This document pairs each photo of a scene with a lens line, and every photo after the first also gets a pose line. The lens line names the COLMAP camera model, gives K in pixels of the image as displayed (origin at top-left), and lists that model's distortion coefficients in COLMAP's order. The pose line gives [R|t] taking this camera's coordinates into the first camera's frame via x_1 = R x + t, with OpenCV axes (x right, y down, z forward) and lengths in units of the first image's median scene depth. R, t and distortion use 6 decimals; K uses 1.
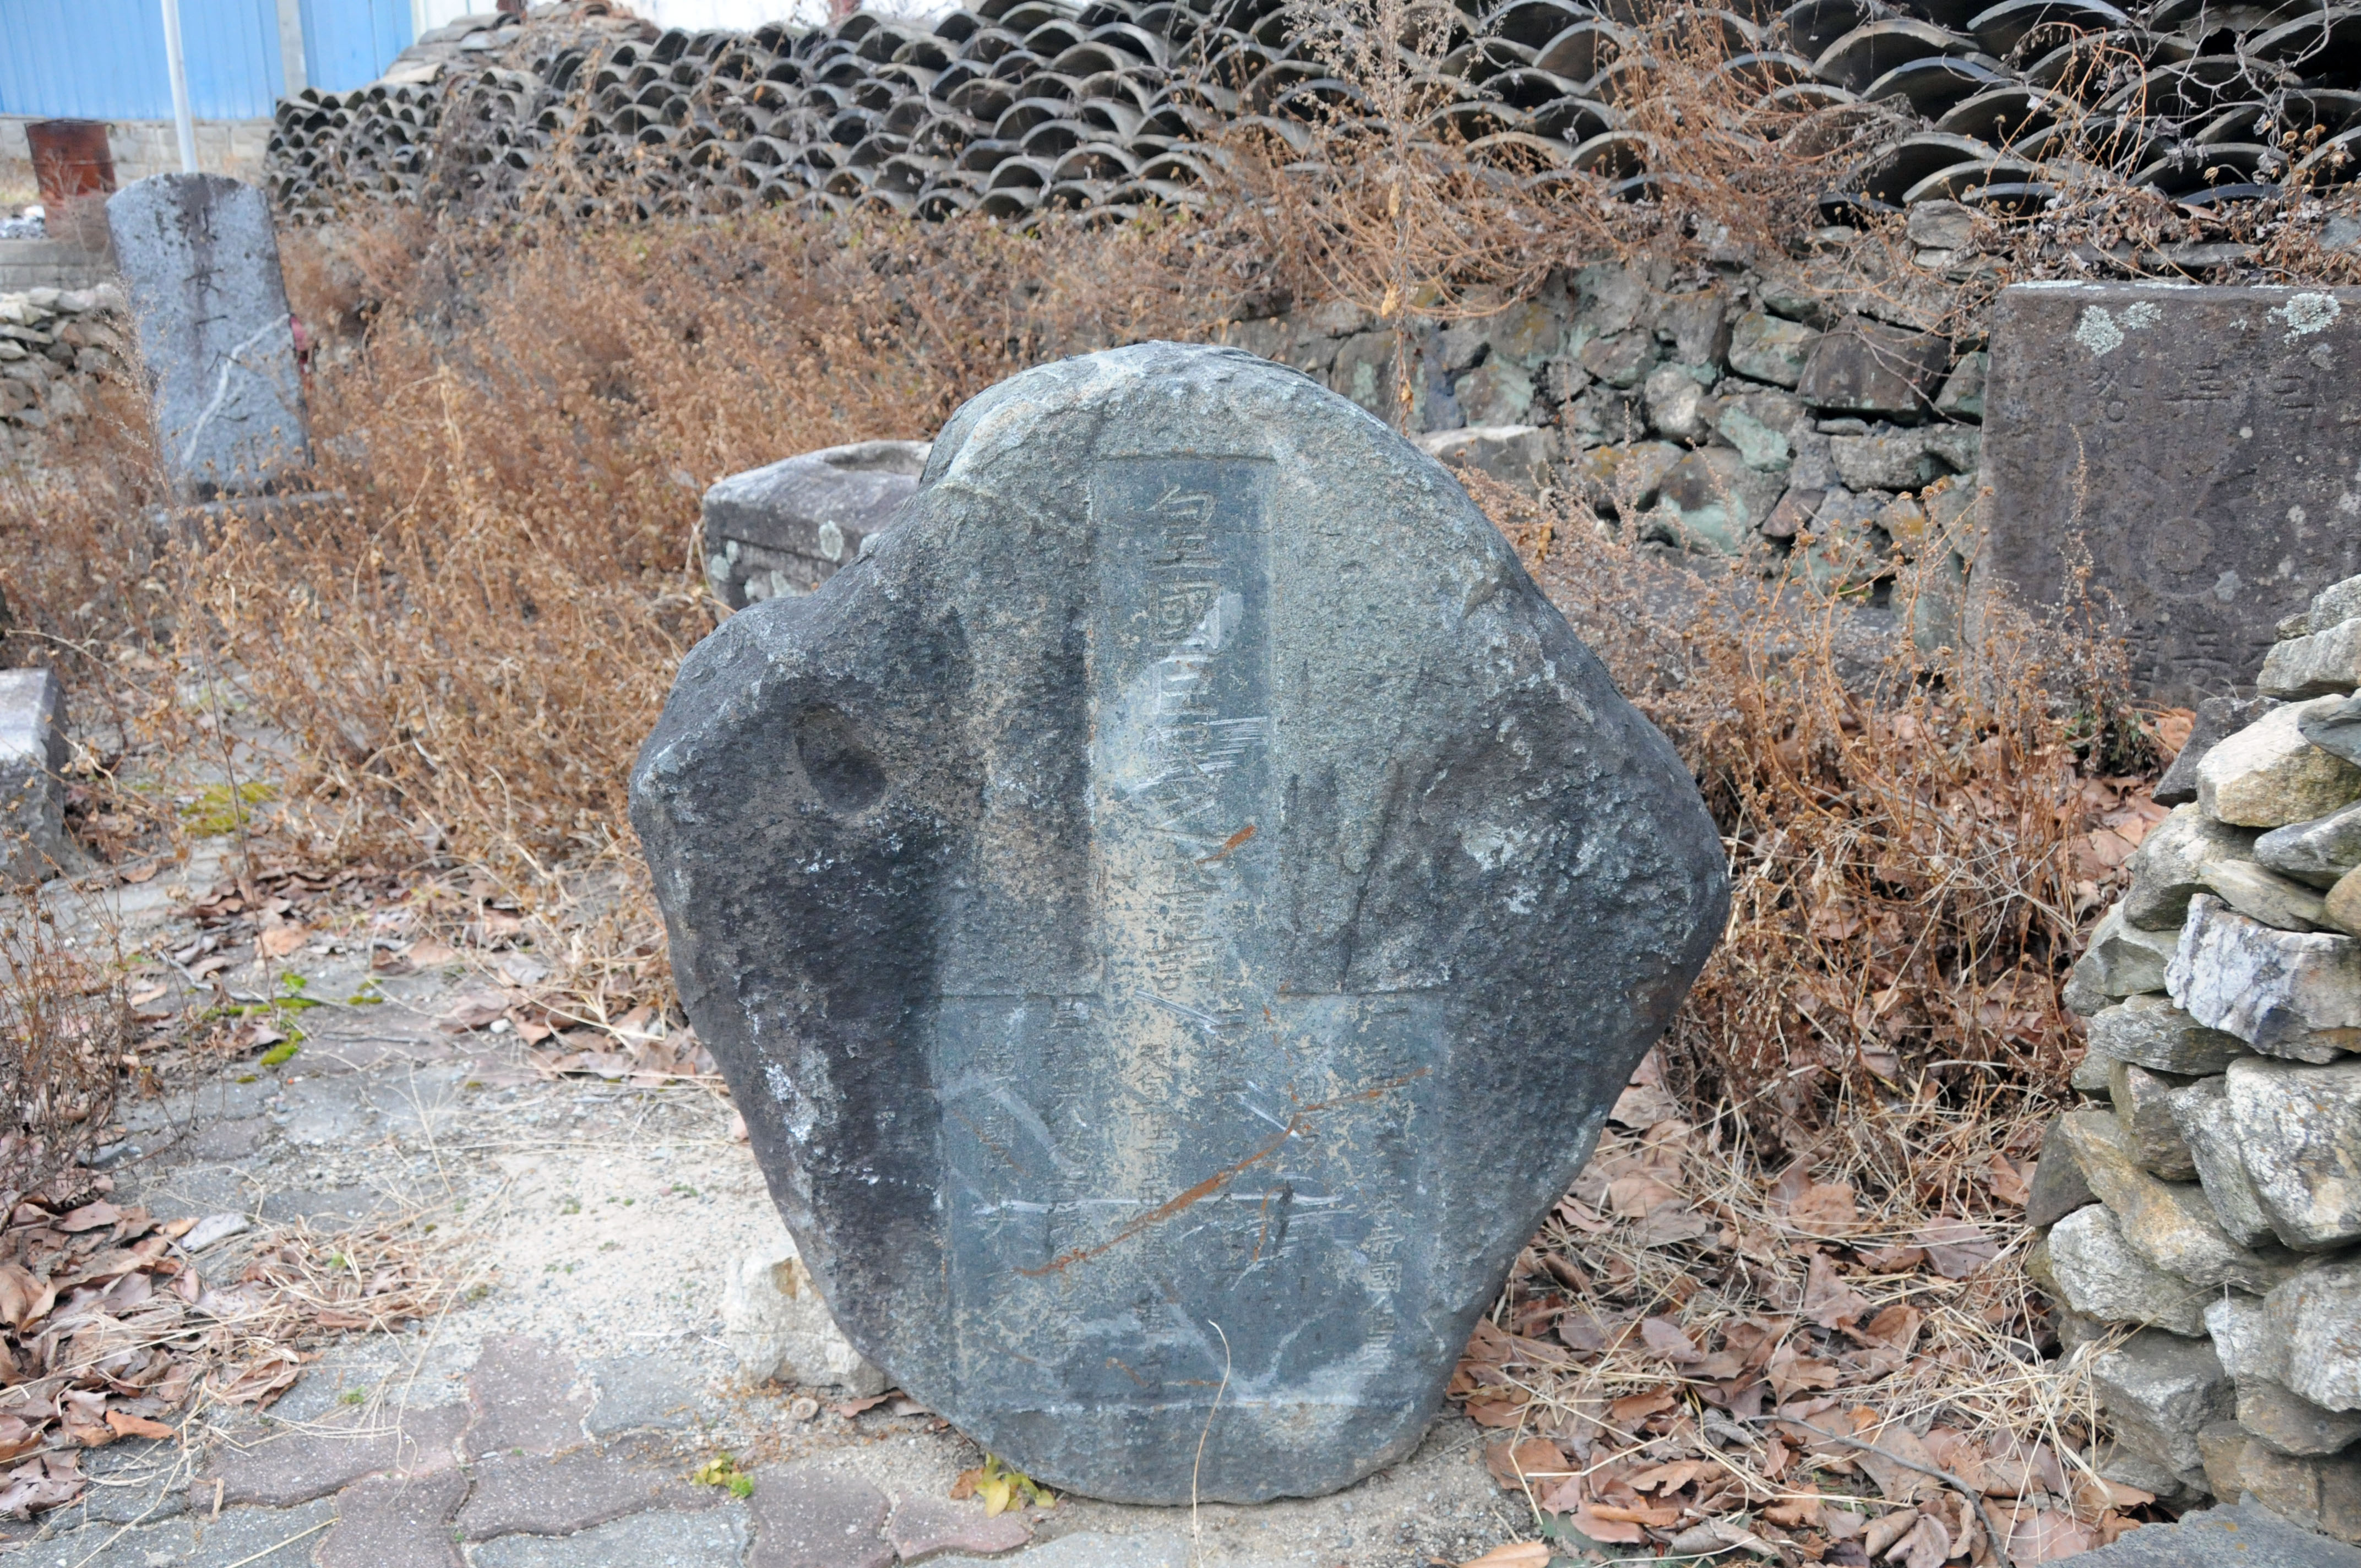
lens RADIAL K [[1955.4, 0, 1181.3], [0, 1955.4, 808.1], [0, 0, 1]] dist [-0.132079, 0.160514]
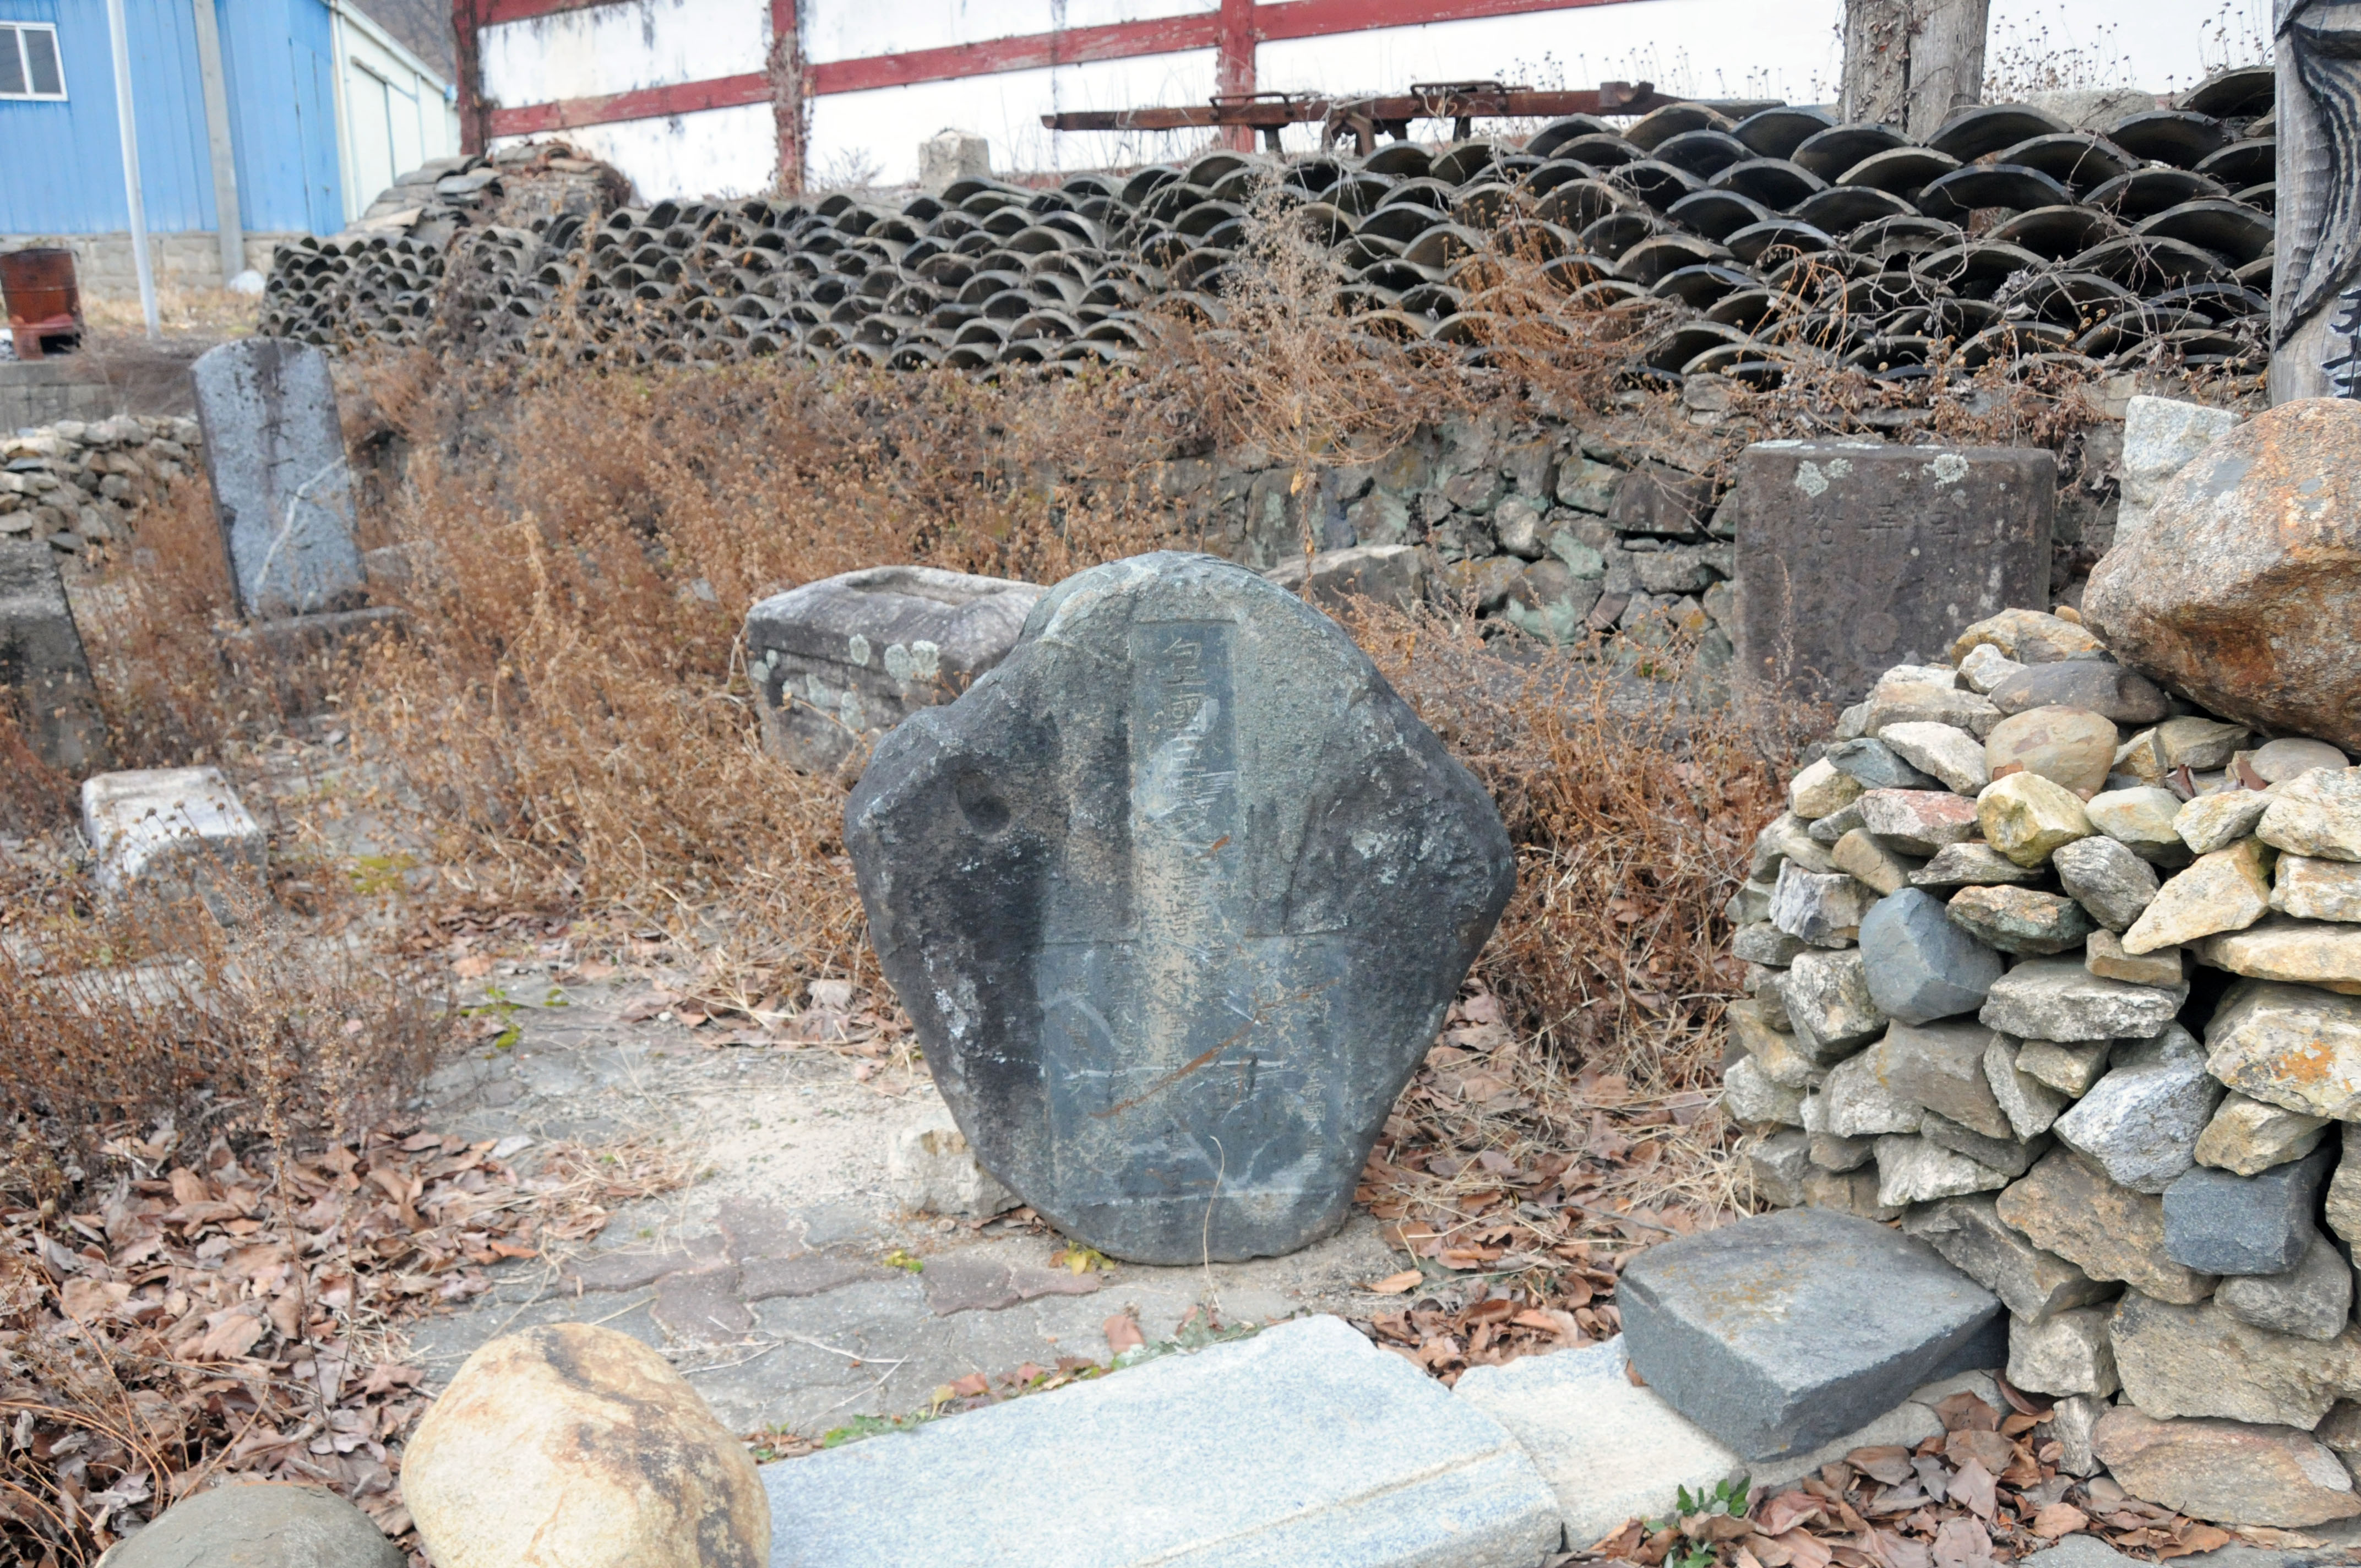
lens RADIAL K [[1918.9, 0, 1180.5], [0, 1918.9, 784.0], [0, 0, 1]] dist [-0.050301, -0.000599]
pose [[0.998647, -0.027216, 0.044300, -0.036805], [0.029381, 0.998368, -0.048980, 0.021313], [-0.042895, 0.050216, 0.997817, -0.314904]]
